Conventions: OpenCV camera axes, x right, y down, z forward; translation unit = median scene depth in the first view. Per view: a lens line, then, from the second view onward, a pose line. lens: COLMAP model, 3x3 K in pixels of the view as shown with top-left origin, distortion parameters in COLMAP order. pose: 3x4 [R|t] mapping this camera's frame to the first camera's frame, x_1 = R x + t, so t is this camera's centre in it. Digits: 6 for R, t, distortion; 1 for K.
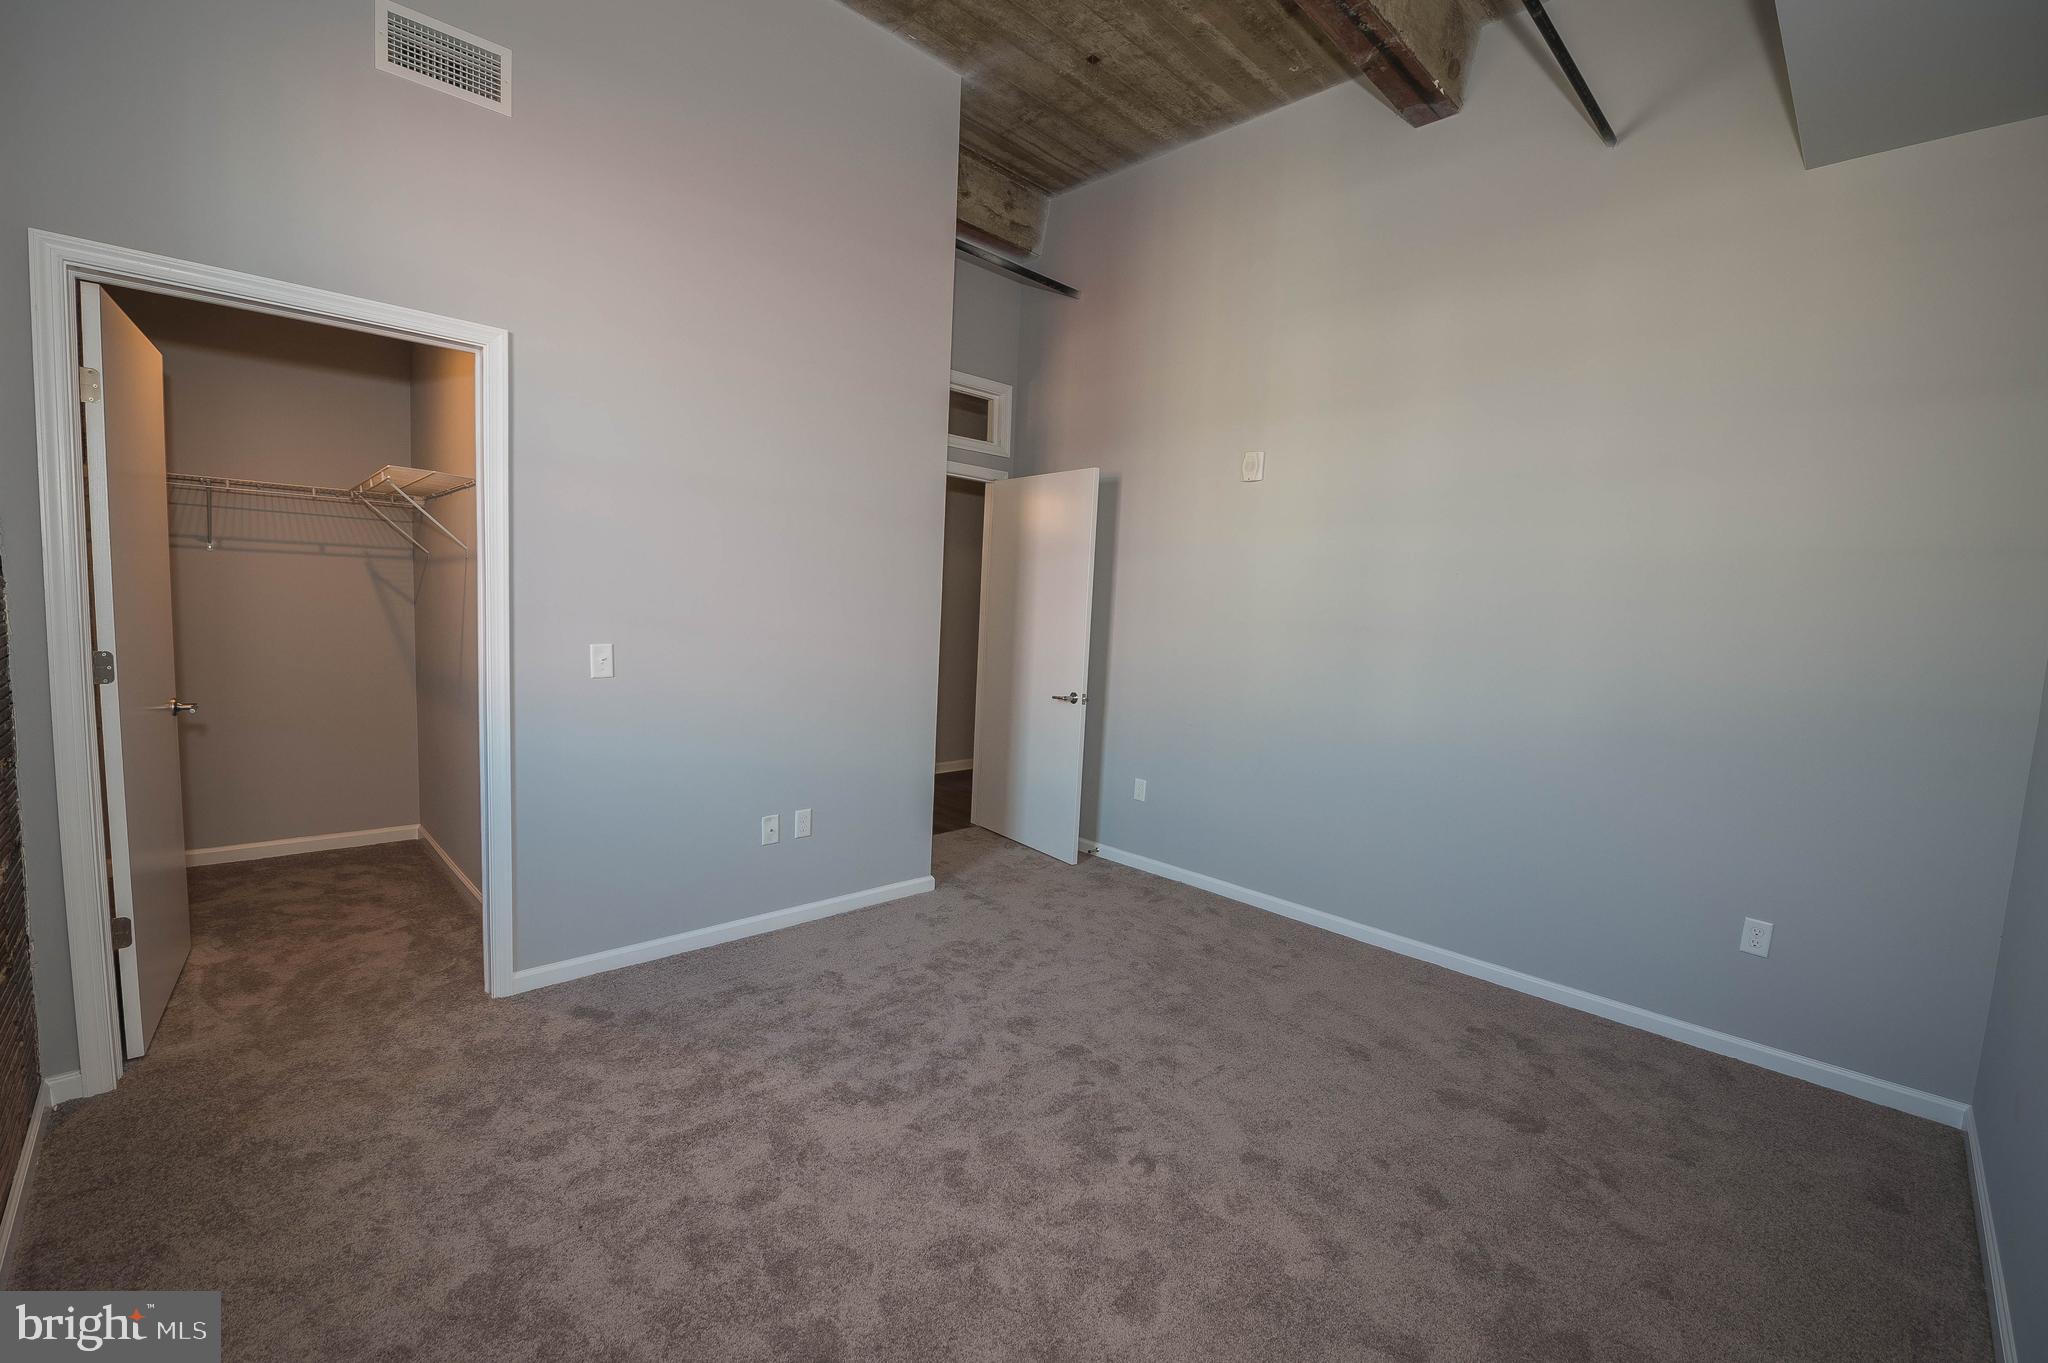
lens RADIAL K [[855.9, 0, 1024.4], [0, 855.9, 688.0], [0, 0, 1]] dist [-0.022465, -0.000469]
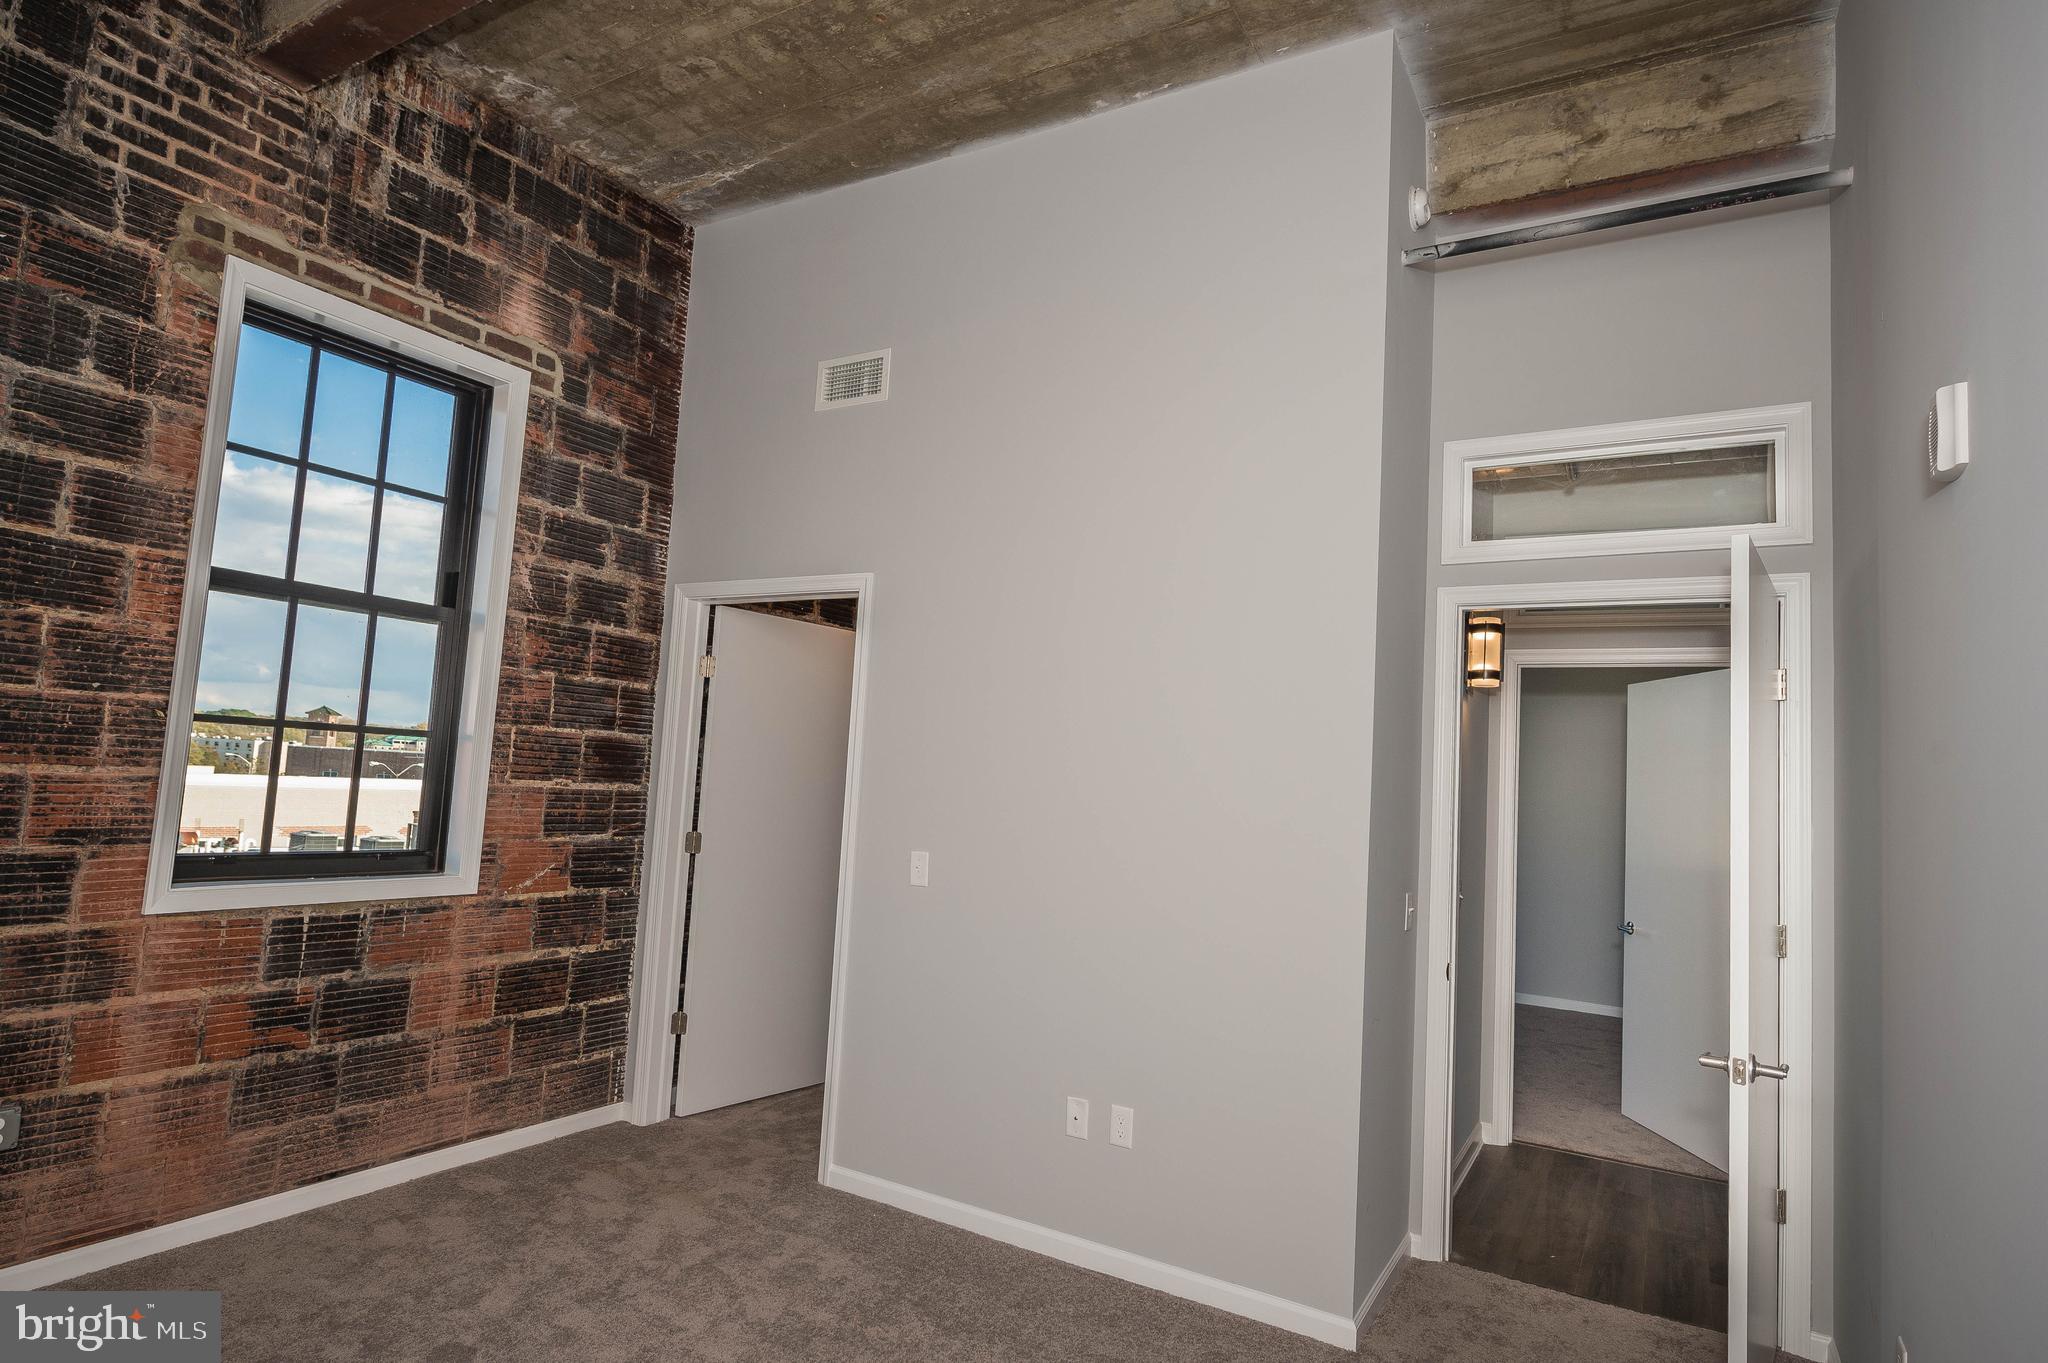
lens RADIAL K [[1100.5, 0, 1022.0], [0, 1100.5, 685.6], [0, 0, 1]] dist [-0.003385, -0.002982]
pose [[0.261228, -0.113539, -0.958576, 0.516946], [-0.139355, 0.978219, -0.153842, -0.039612], [0.955165, 0.173770, 0.239716, 0.509250]]
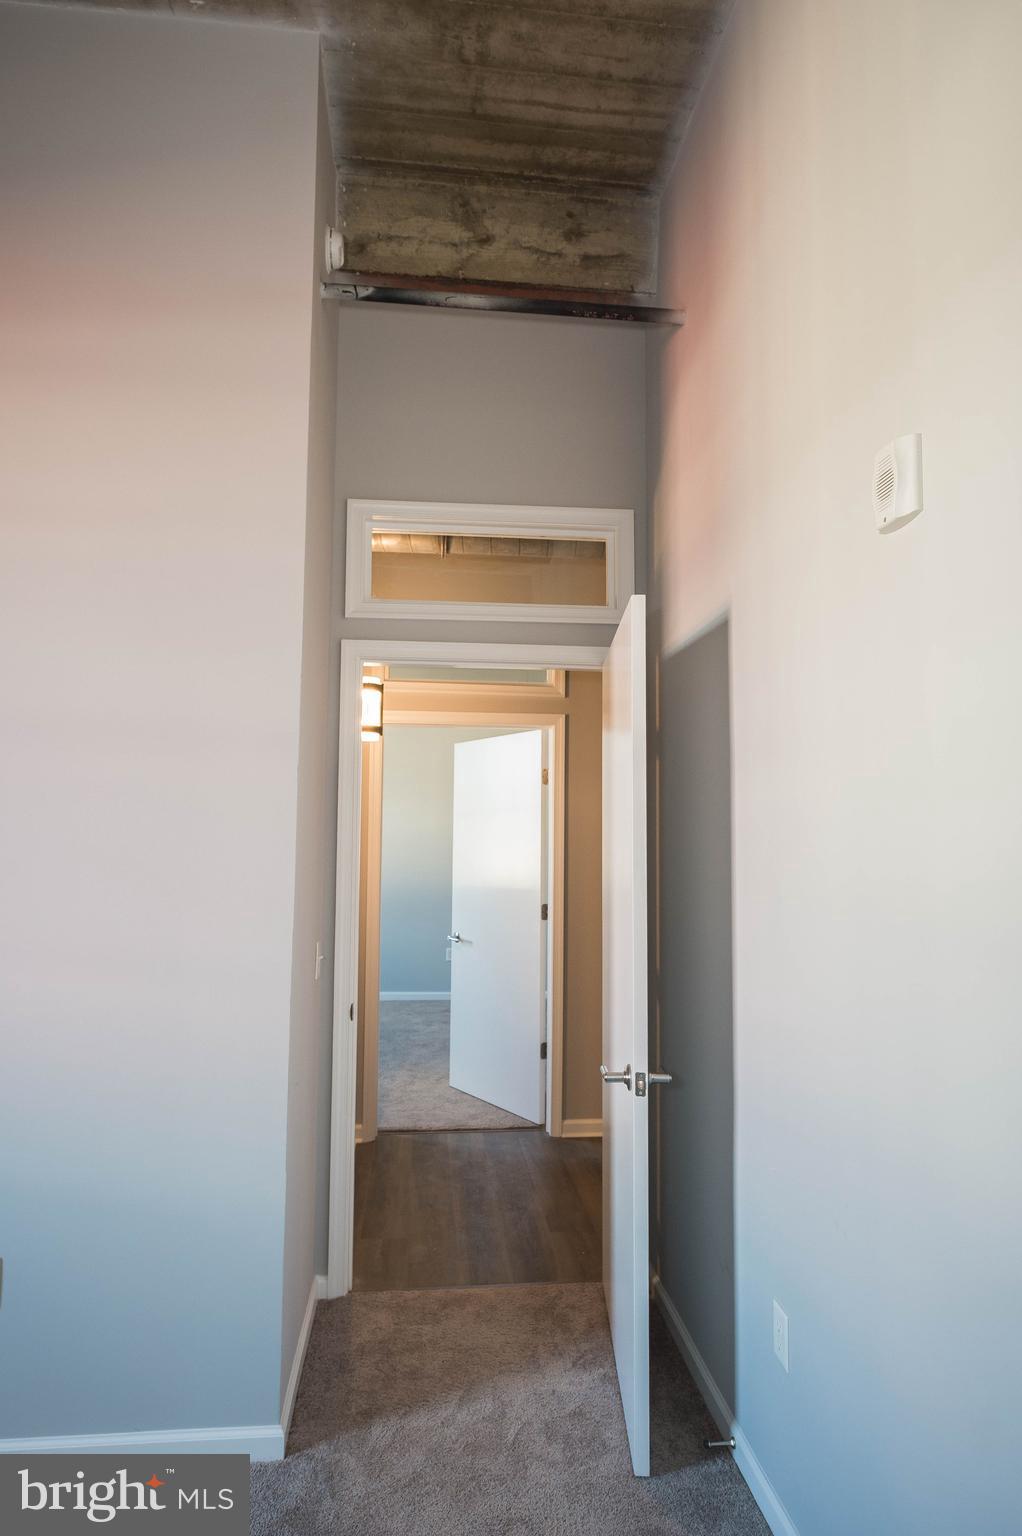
lens RADIAL K [[863.0, 0, 514.3], [0, 863.0, 771.8], [0, 0, 1]] dist [-0.003025, -0.001077]
pose [[0.784499, -0.090744, -0.613455, 0.317375], [-0.031163, 0.982217, -0.185145, -0.063691], [0.619347, 0.164363, 0.767720, 0.581836]]
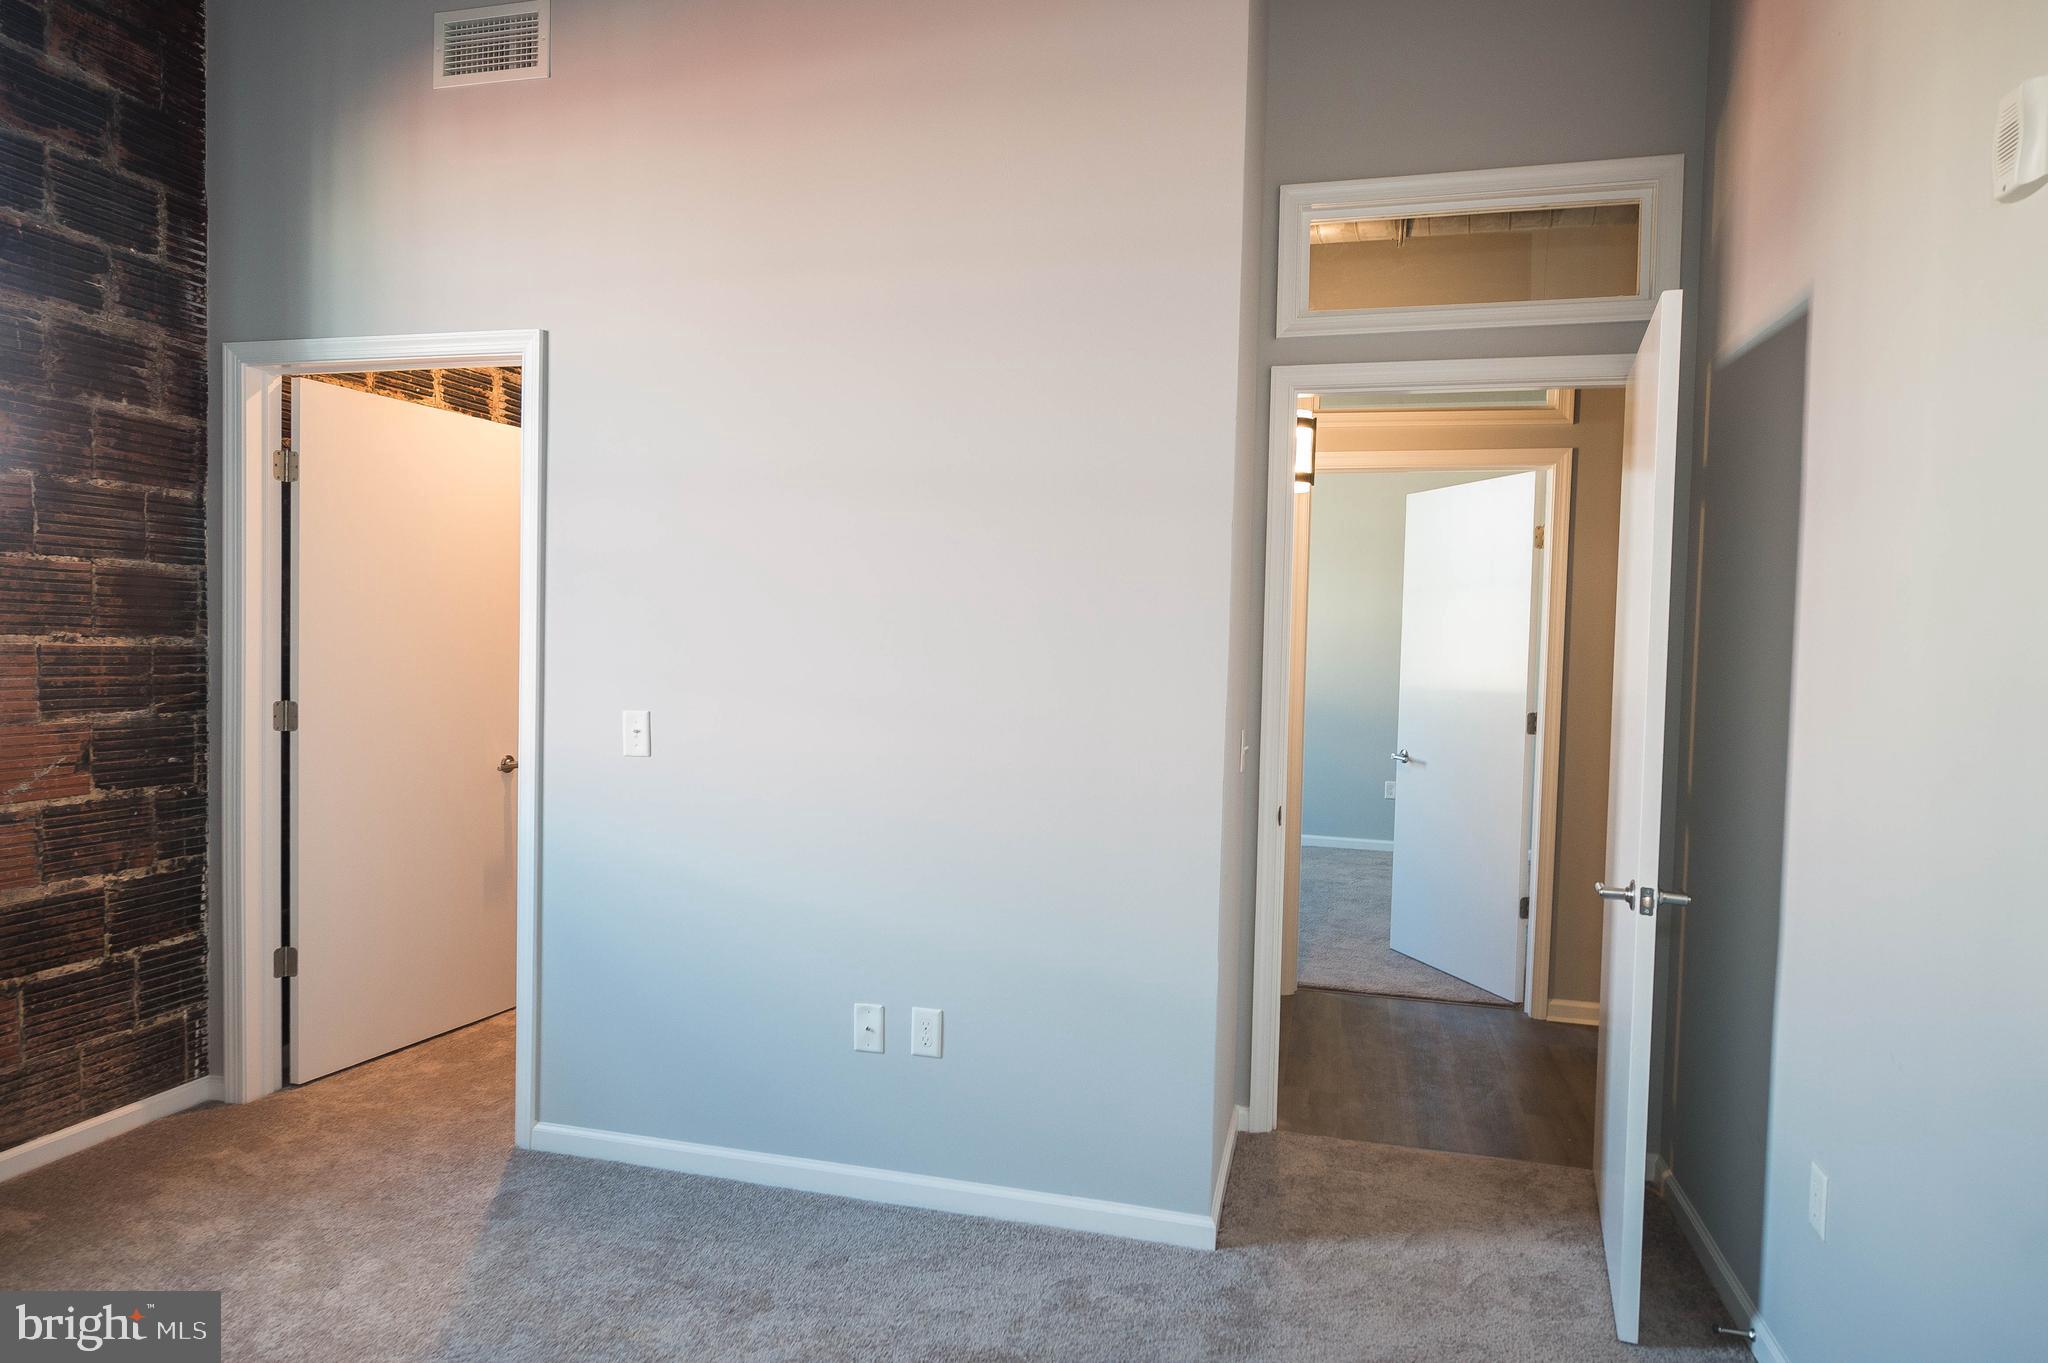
lens RADIAL K [[1248.9, 0, 1016.5], [0, 1248.9, 680.8], [0, 0, 1]] dist [-0.001117, -0.000512]
pose [[0.515552, -0.004066, -0.856849, 0.401609], [-0.083771, 0.994959, -0.055124, -0.030059], [0.852754, 0.100198, 0.512612, 0.475432]]
